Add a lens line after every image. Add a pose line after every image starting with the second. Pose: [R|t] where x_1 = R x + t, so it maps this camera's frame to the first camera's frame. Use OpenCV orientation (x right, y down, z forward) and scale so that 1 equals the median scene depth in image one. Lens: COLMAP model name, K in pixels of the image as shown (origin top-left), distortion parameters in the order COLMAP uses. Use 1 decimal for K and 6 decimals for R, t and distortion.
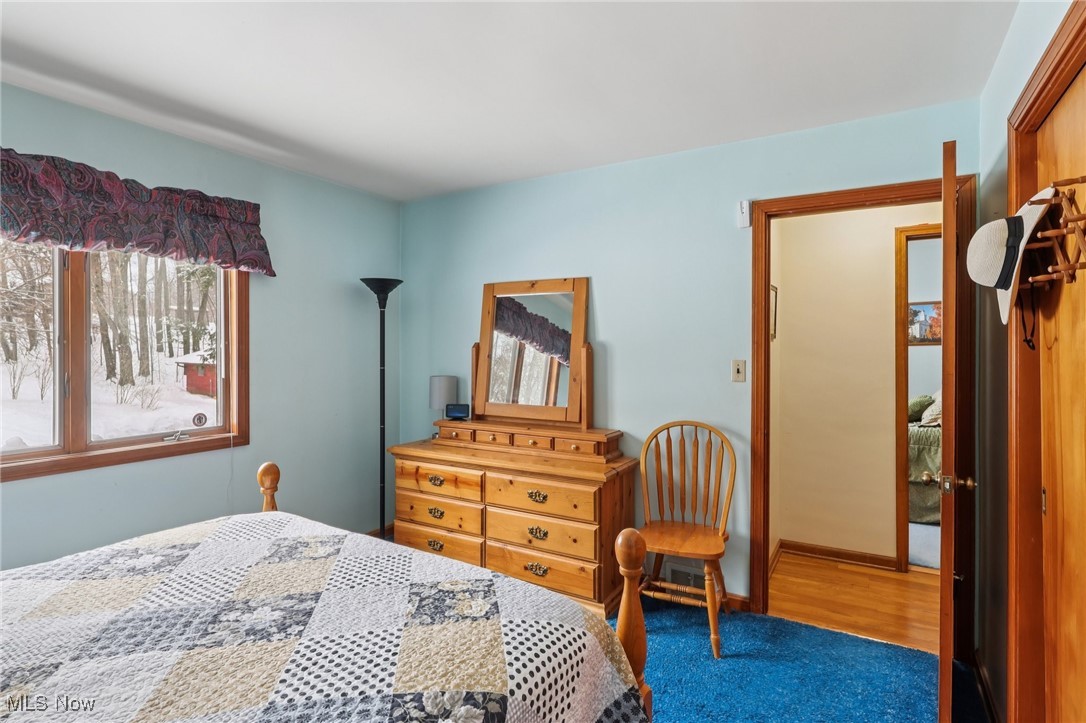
lens RADIAL K [[555.7, 0, 543.4], [0, 555.7, 349.3], [0, 0, 1]] dist [-0.001245, -0.000388]
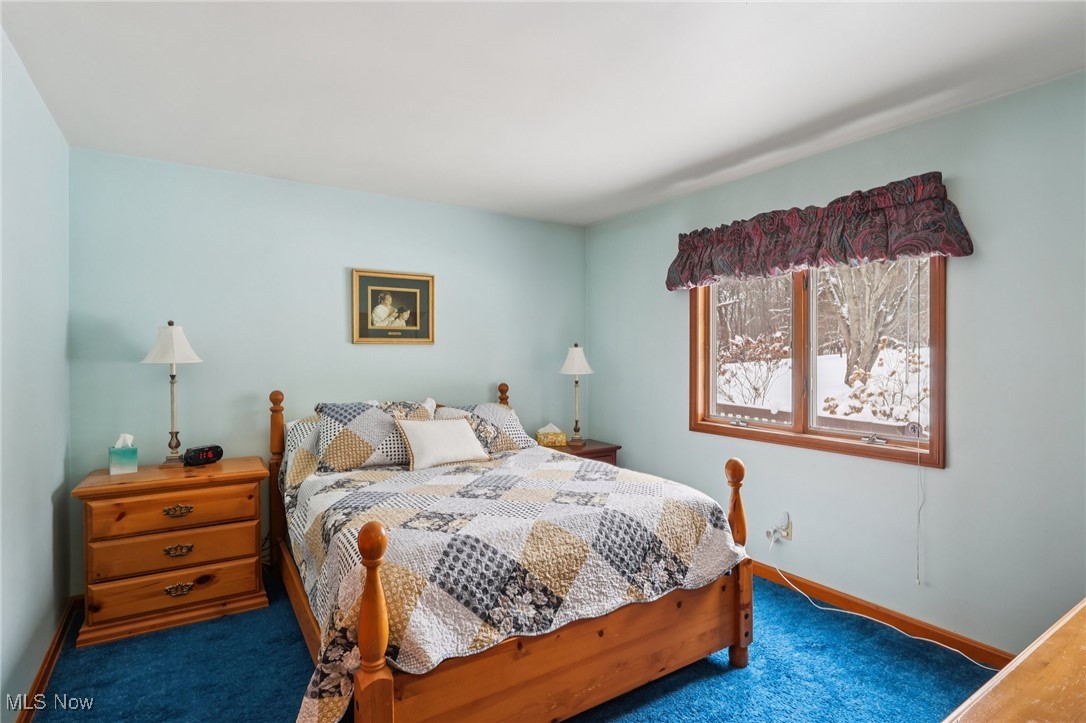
lens RADIAL K [[555.7, 0, 543.4], [0, 555.7, 349.3], [0, 0, 1]] dist [-0.001245, -0.000388]
pose [[-0.434912, -0.004442, -0.900462, 0.540389], [-0.001261, 0.999990, -0.004324, 0.001760], [0.900472, -0.000745, -0.434913, 0.979531]]
